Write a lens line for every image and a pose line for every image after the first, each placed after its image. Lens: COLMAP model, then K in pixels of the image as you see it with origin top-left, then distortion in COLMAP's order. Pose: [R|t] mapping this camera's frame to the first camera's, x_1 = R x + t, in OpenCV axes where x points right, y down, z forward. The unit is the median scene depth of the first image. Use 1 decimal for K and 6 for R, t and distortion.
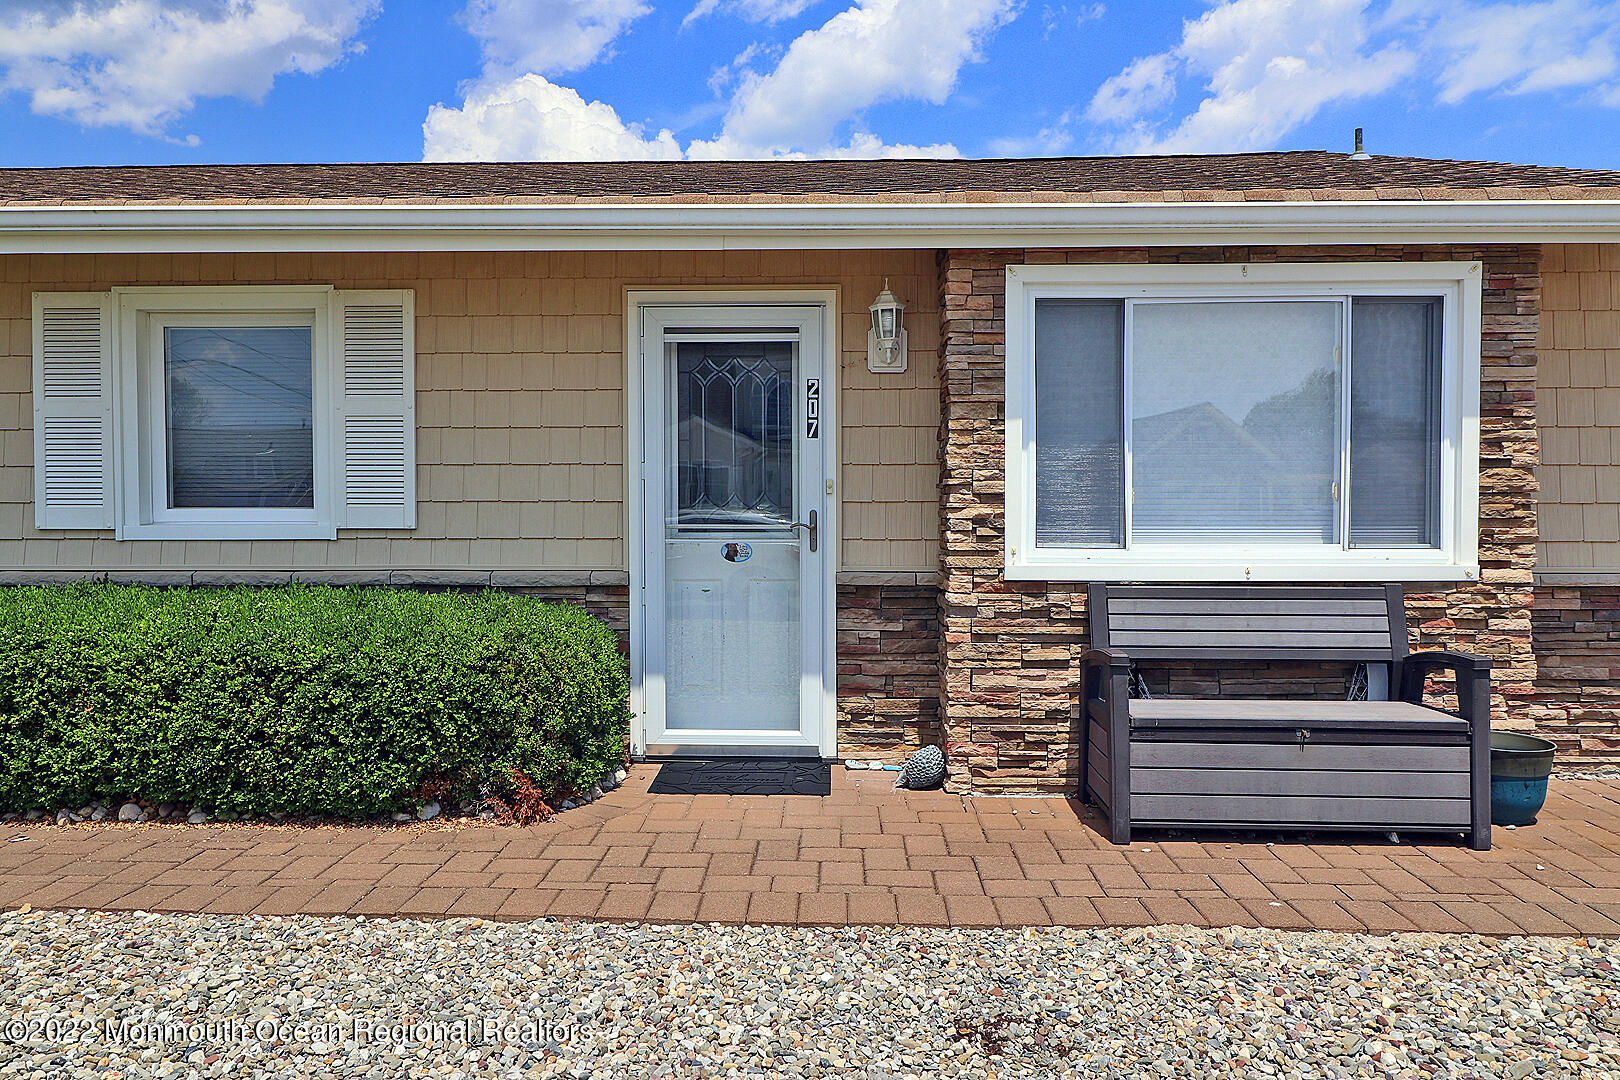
lens RADIAL K [[1140.9, 0, 810.0], [0, 1140.9, 540.0], [0, 0, 1]] dist [0.006659, 0.000332]
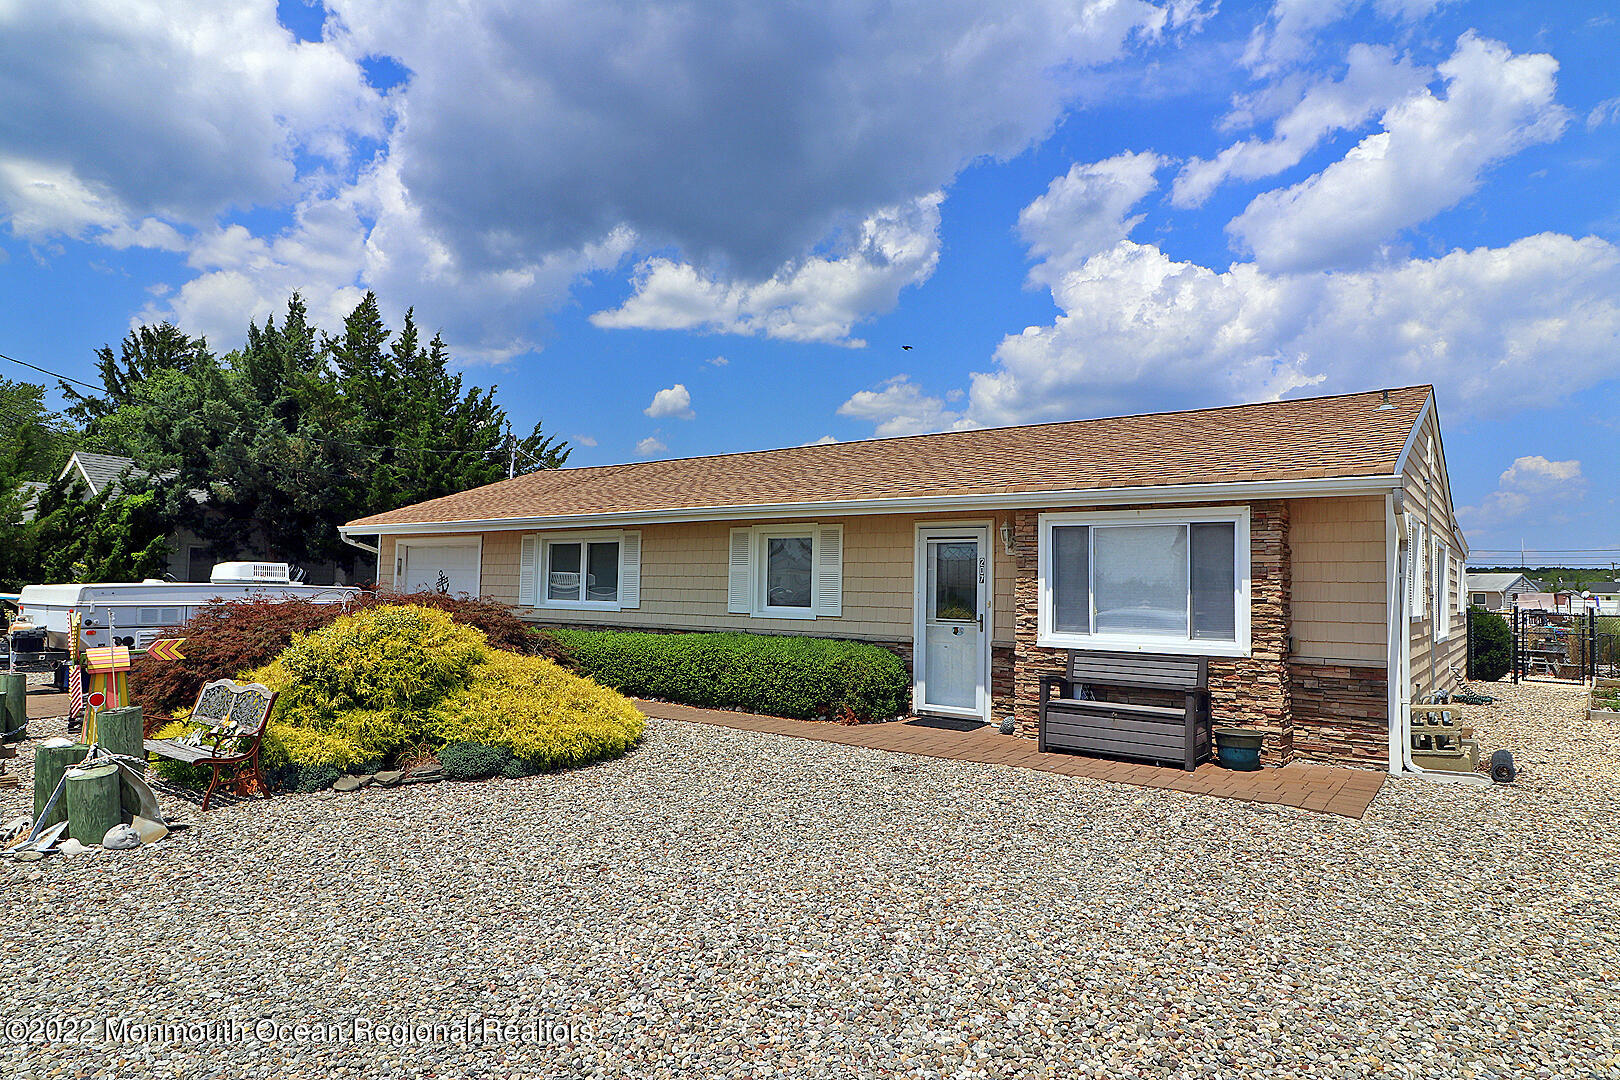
lens RADIAL K [[962.4, 0, 810.0], [0, 962.4, 540.0], [0, 0, 1]] dist [-0.000258, -0.000294]
pose [[0.818178, -0.014167, -0.574791, 0.926151], [-0.038857, 0.996048, -0.079860, -0.006538], [0.573651, 0.087675, 0.814394, -0.895495]]
